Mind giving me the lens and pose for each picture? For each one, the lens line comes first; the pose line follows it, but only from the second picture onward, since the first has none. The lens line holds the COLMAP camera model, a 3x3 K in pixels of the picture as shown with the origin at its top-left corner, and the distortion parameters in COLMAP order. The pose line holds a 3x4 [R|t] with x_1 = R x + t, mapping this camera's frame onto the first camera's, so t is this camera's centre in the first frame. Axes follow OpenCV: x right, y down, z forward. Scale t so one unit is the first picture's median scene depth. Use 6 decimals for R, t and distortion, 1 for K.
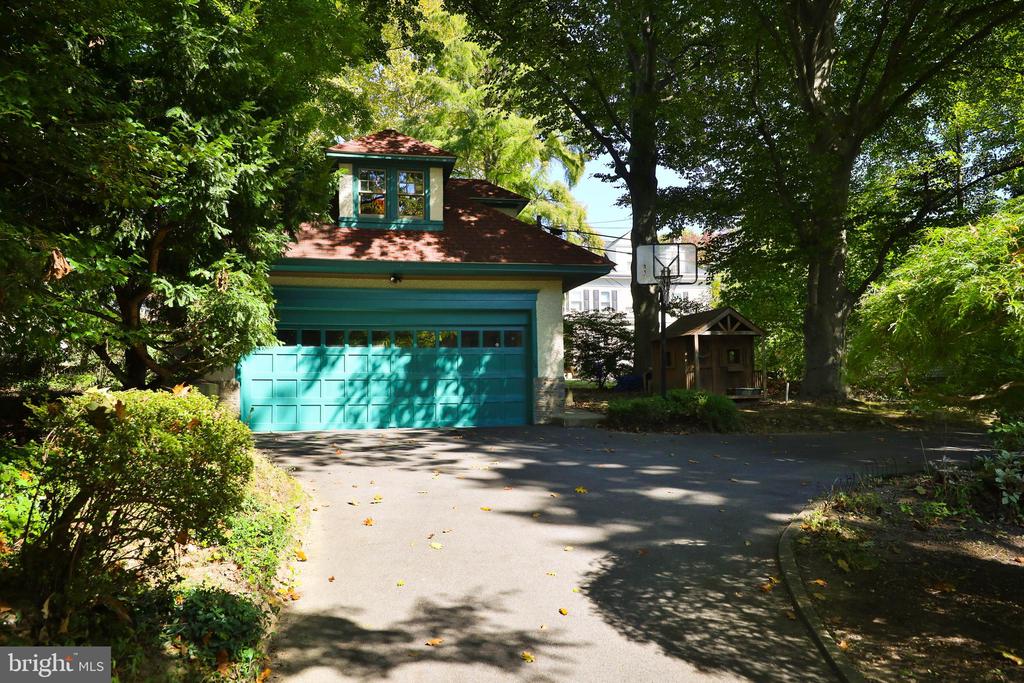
lens RADIAL K [[688.4, 0, 512.0], [0, 688.4, 341.5], [0, 0, 1]] dist [-0.000353, 0.000592]
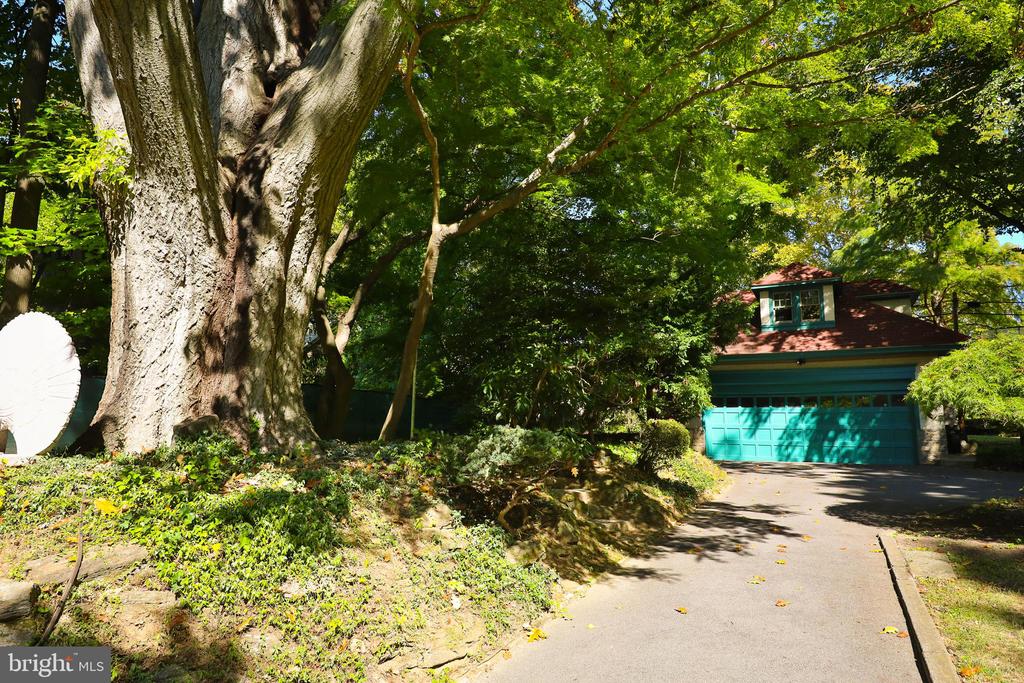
lens RADIAL K [[590.0, 0, 513.8], [0, 590.0, 362.2], [0, 0, 1]] dist [-0.003615, -0.001763]
pose [[0.756659, -0.059320, -0.651113, 0.193575], [0.013377, 0.997072, -0.075294, -0.002687], [0.653673, 0.048262, 0.755237, -0.393673]]
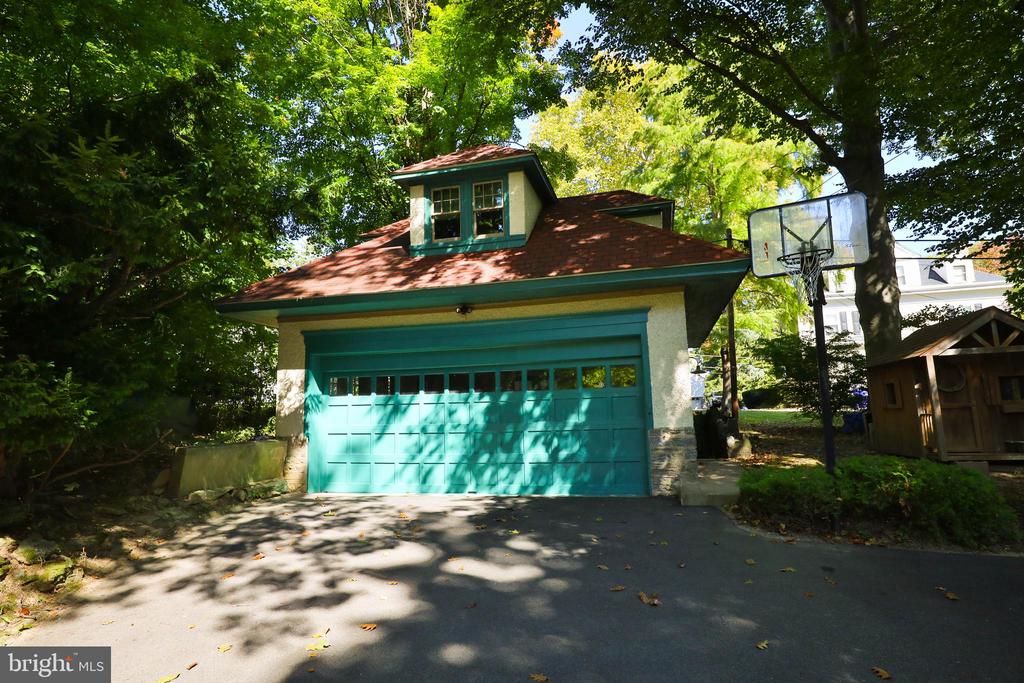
lens RADIAL K [[568.5, 0, 512.0], [0, 568.5, 341.5], [0, 0, 1]] dist [0.002230, -0.000153]
pose [[0.894220, -0.068690, -0.442325, 0.174426], [0.042797, 0.996749, -0.068269, -0.004084], [0.445577, 0.042117, 0.894253, 0.403251]]
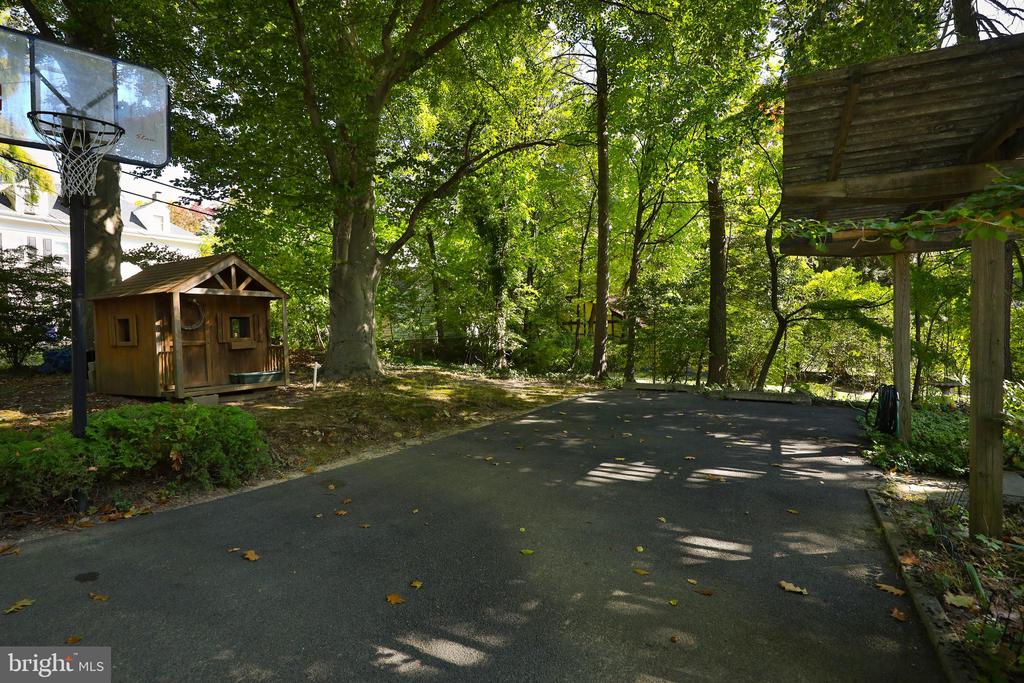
lens RADIAL K [[509.7, 0, 513.9], [0, 509.7, 335.6], [0, 0, 1]] dist [0.002621, -0.000623]
pose [[0.669797, -0.008726, 0.742493, 0.145524], [-0.033450, 0.998561, 0.041911, -0.000488], [-0.741791, -0.052908, 0.668541, 0.522411]]
